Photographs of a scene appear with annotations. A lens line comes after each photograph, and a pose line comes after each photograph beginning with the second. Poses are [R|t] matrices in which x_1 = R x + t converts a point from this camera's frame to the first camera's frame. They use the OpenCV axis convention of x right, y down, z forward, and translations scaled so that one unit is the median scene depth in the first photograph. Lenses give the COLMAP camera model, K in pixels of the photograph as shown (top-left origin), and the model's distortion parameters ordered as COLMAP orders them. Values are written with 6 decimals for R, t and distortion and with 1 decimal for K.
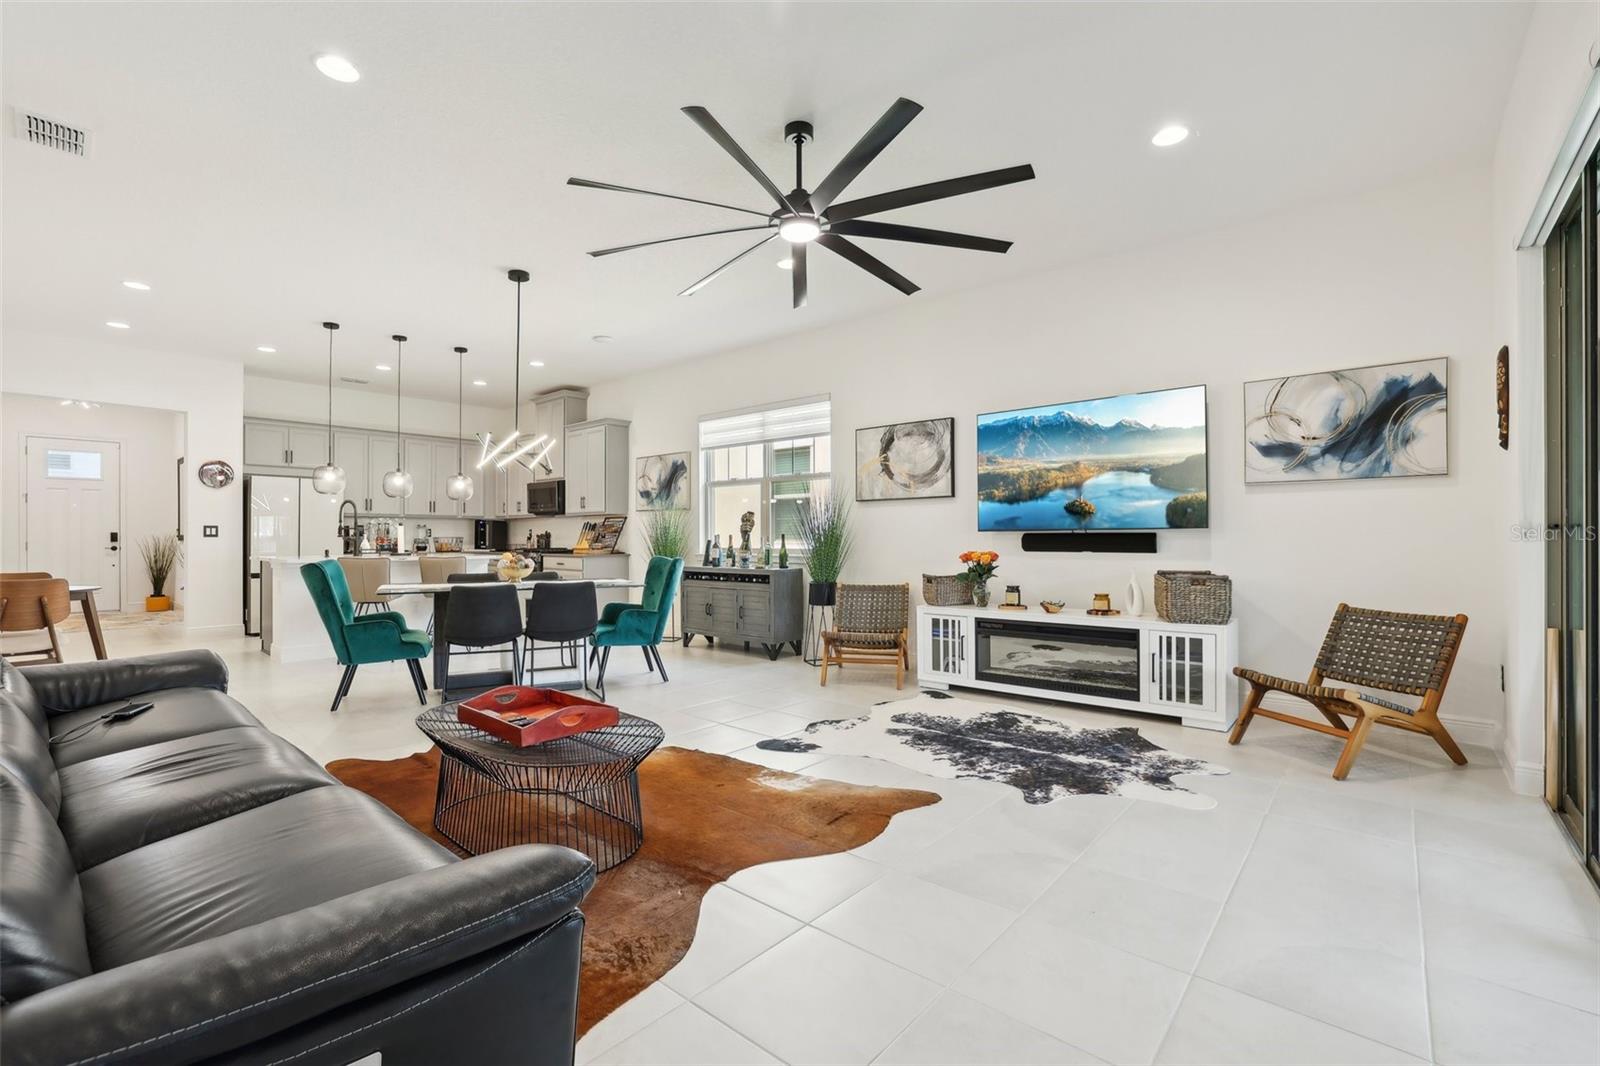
lens RADIAL K [[701.2, 0, 785.4], [0, 701.2, 533.2], [0, 0, 1]] dist [-0.050234, 0.020287]
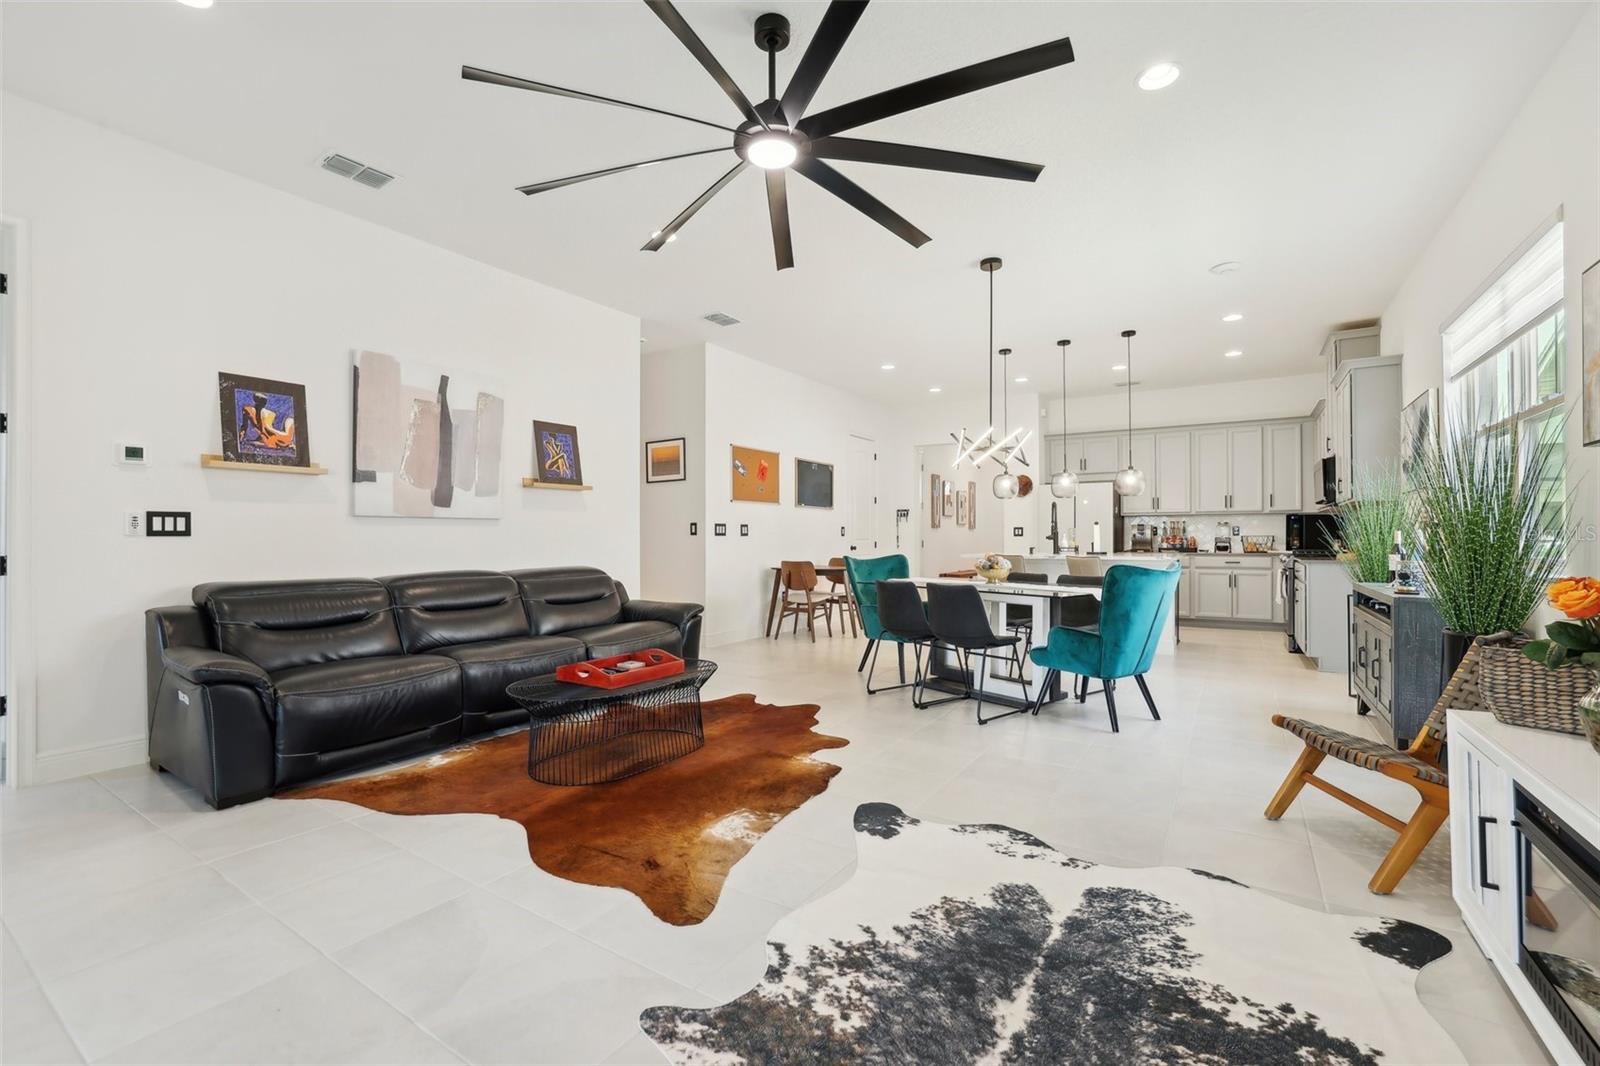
lens RADIAL K [[688.5, 0, 788.0], [0, 688.5, 534.1], [0, 0, 1]] dist [-0.048581, 0.019973]
pose [[0.140845, -0.004178, -0.990023, 0.454172], [0.008018, 0.999963, -0.003079, 0.003139], [0.989999, -0.007504, 0.140873, 0.517571]]
